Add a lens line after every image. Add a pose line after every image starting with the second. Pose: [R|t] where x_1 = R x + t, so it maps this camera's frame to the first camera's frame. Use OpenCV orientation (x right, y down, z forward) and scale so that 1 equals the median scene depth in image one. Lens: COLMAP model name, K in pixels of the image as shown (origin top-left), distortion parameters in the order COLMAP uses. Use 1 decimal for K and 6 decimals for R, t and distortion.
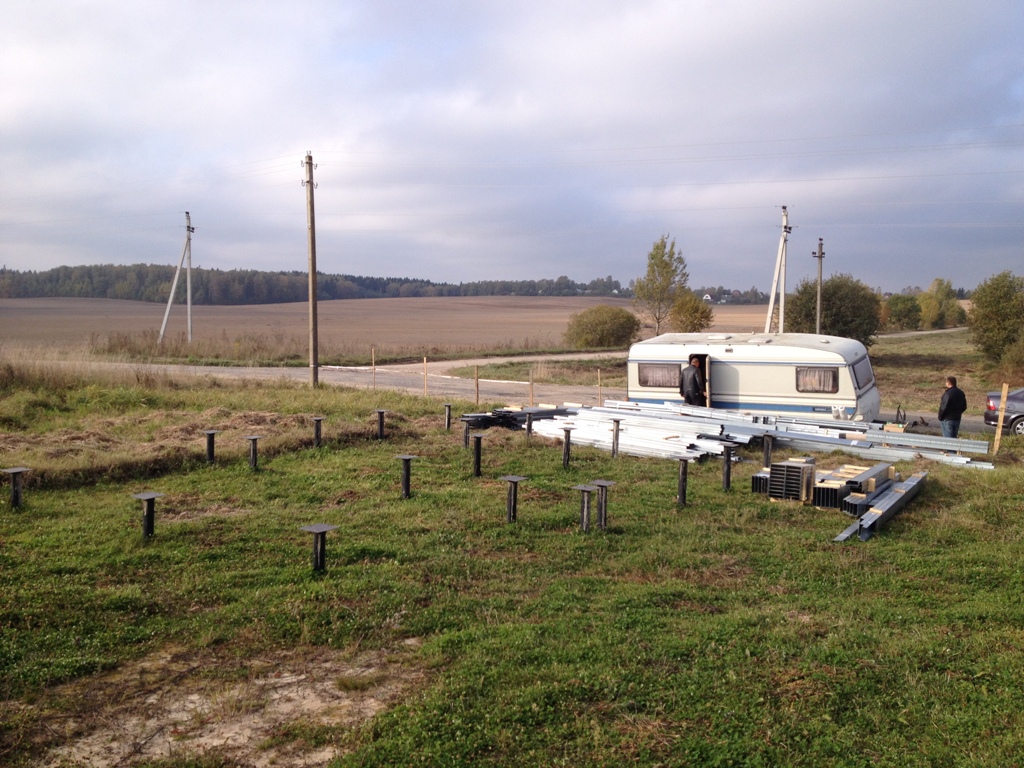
lens RADIAL K [[963.0, 0, 508.2], [0, 963.0, 386.0], [0, 0, 1]] dist [0.083230, 0.000000]
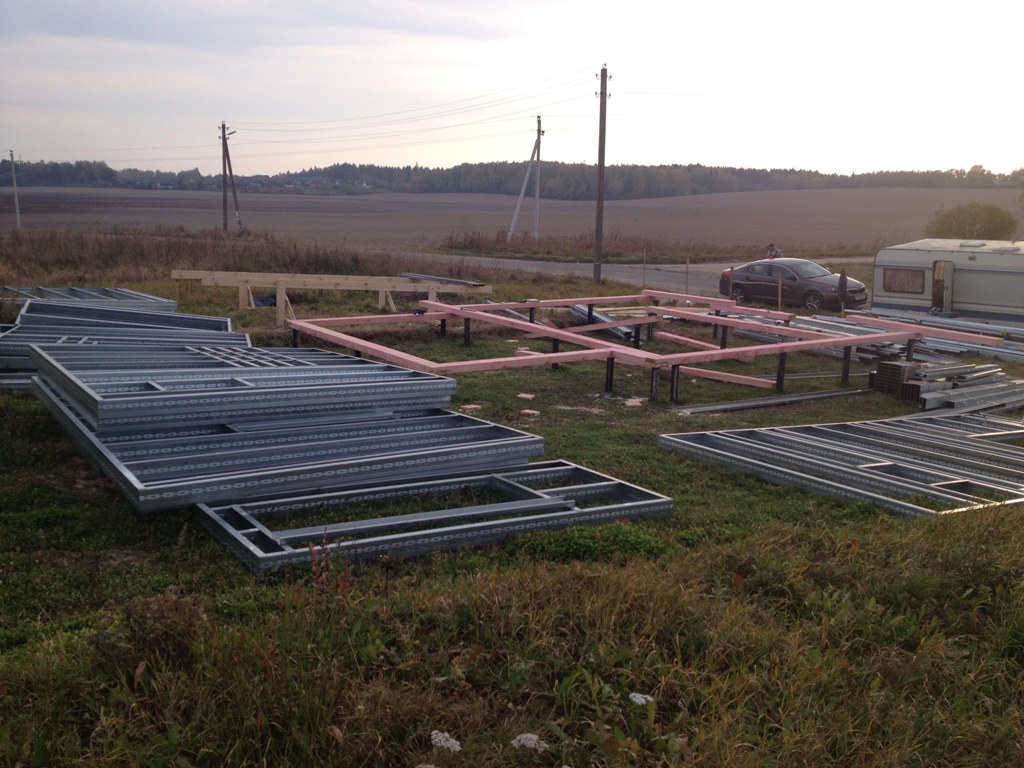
lens RADIAL K [[963.0, 0, 509.4], [0, 963.0, 386.4], [0, 0, 1]] dist [0.083230, 0.000000]
pose [[0.929110, 0.074571, -0.362206, 0.283279], [-0.035346, 0.992881, 0.113747, -0.007156], [0.368110, -0.092881, 0.925131, -0.197016]]
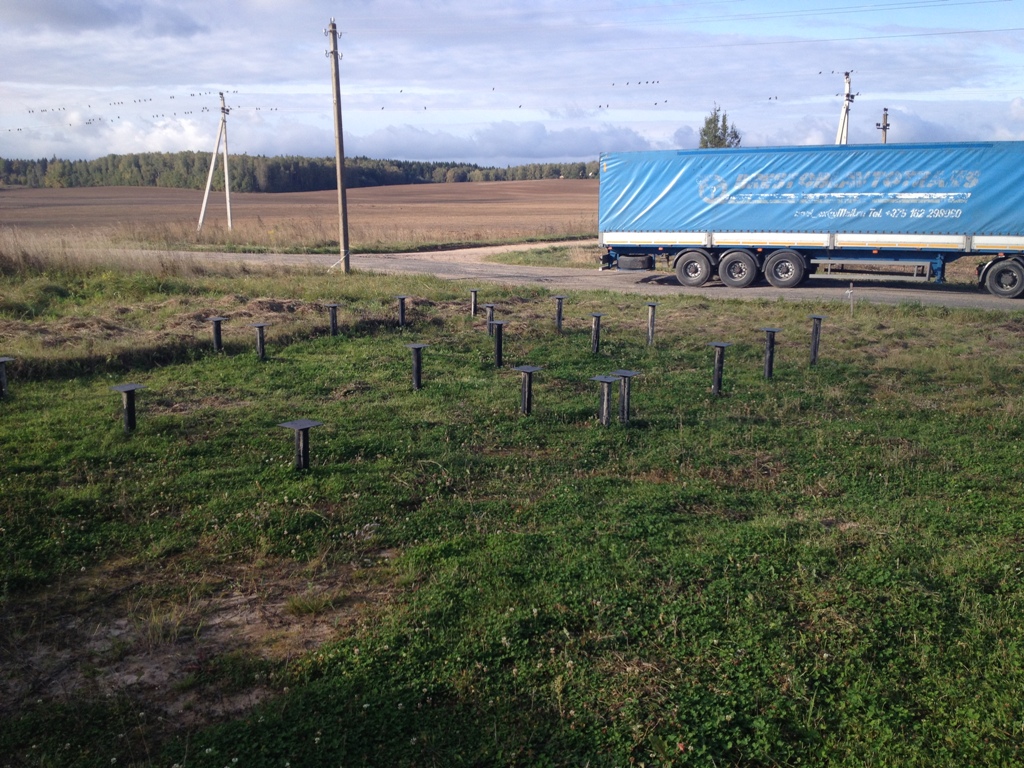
lens RADIAL K [[963.0, 0, 511.3], [0, 963.0, 388.3], [0, 0, 1]] dist [0.083230, 0.000000]
pose [[0.998836, -0.003658, -0.048096, 0.026965], [0.009333, 0.992935, 0.118291, 0.005516], [0.047324, -0.118602, 0.991813, 0.073811]]
